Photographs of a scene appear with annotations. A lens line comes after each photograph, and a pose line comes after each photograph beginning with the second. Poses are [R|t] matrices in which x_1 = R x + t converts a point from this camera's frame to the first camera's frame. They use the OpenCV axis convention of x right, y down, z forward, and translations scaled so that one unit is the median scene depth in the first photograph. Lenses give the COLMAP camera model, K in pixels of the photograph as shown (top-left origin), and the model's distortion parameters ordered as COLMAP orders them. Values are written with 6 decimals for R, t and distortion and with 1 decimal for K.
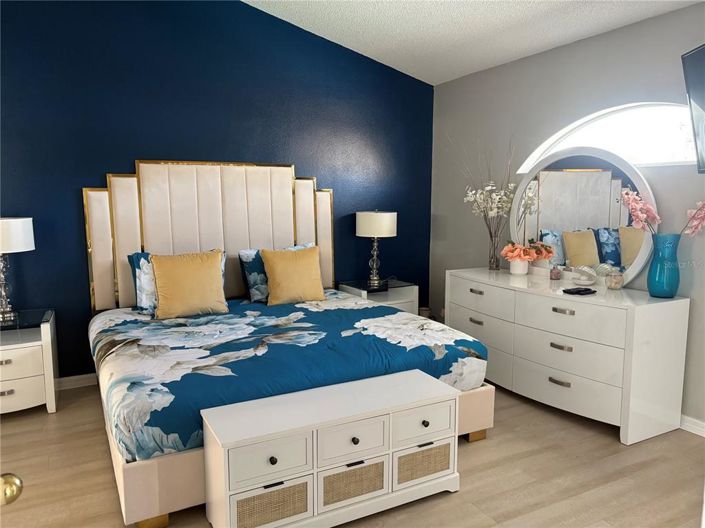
lens RADIAL K [[532.3, 0, 353.2], [0, 532.3, 261.3], [0, 0, 1]] dist [0.048313, -0.010643]
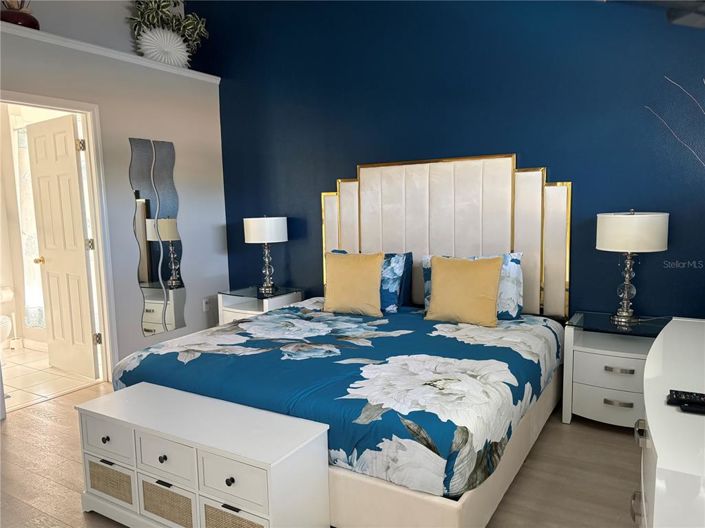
lens RADIAL K [[532.3, 0, 352.3], [0, 532.3, 268.7], [0, 0, 1]] dist [0.048313, -0.010643]
pose [[0.506111, 0.094540, -0.857271, 0.681795], [-0.082732, 0.994712, 0.060854, -0.057267], [0.858491, 0.040125, 0.511256, 0.572635]]
